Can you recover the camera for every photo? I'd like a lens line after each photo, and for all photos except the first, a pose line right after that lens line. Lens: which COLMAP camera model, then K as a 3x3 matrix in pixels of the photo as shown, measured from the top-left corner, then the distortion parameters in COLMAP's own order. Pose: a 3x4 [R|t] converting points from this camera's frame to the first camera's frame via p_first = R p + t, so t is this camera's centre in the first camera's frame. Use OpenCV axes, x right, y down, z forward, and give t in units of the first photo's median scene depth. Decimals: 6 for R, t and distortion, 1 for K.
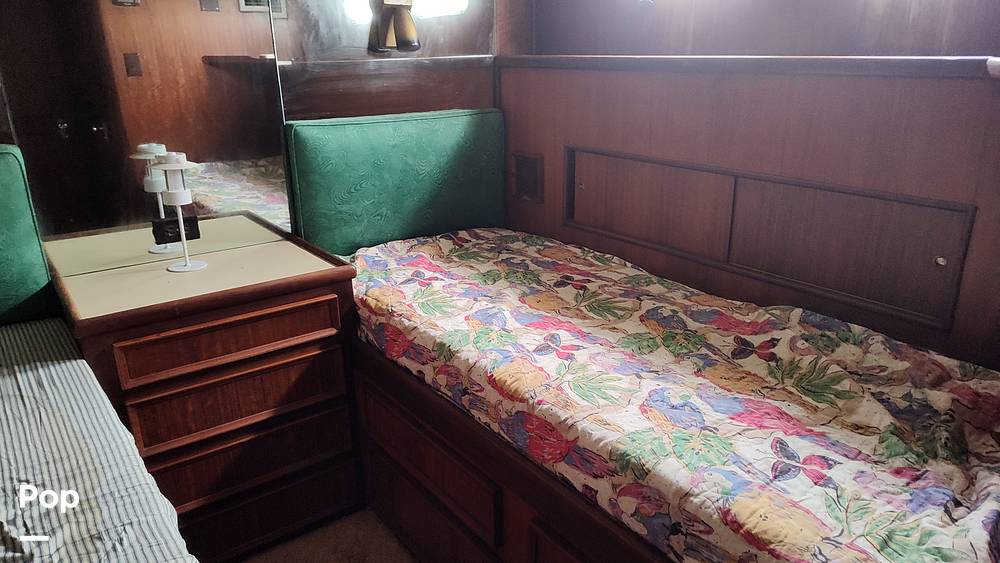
lens RADIAL K [[686.1, 0, 503.2], [0, 686.1, 283.8], [0, 0, 1]] dist [0.050945, -0.075307]
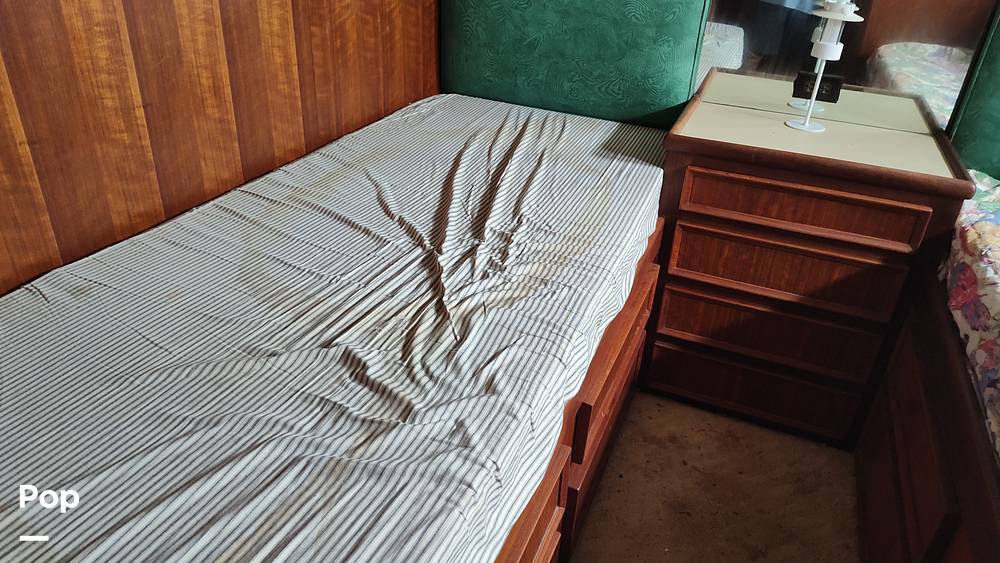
lens RADIAL K [[685.4, 0, 511.8], [0, 685.4, 282.0], [0, 0, 1]] dist [0.045989, -0.074655]
pose [[0.501386, 0.448762, -0.739746, 0.154561], [-0.334219, 0.889068, 0.312819, 0.003620], [0.798066, 0.090394, 0.595751, 0.128435]]
